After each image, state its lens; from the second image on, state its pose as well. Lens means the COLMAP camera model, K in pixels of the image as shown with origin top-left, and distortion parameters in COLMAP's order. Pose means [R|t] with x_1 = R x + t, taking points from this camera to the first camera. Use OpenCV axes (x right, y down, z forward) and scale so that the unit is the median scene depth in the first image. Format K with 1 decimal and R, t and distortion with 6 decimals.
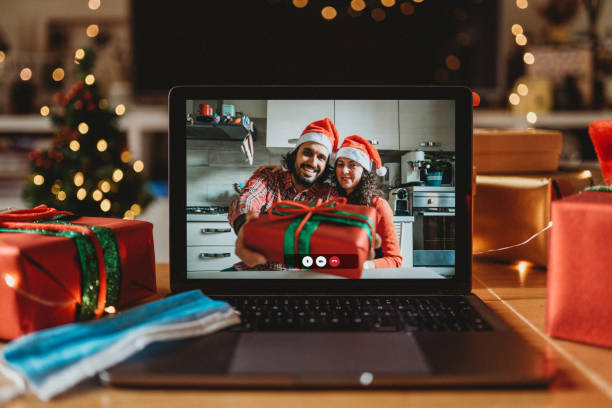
lens RADIAL K [[637.2, 0, 295.1], [0, 637.2, 189.7], [0, 0, 1]] dist [-0.025533, 0.021093]
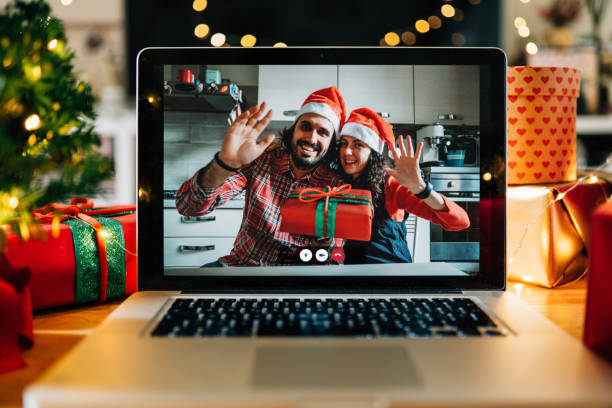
lens RADIAL K [[637.2, 0, 295.1], [0, 637.2, 189.7], [0, 0, 1]] dist [-0.025533, 0.021093]
pose [[0.999999, 0.001322, 0.000503, 0.004595], [-0.001311, 0.999794, -0.020270, 0.042878], [-0.000530, 0.020269, 0.999794, 0.152664]]
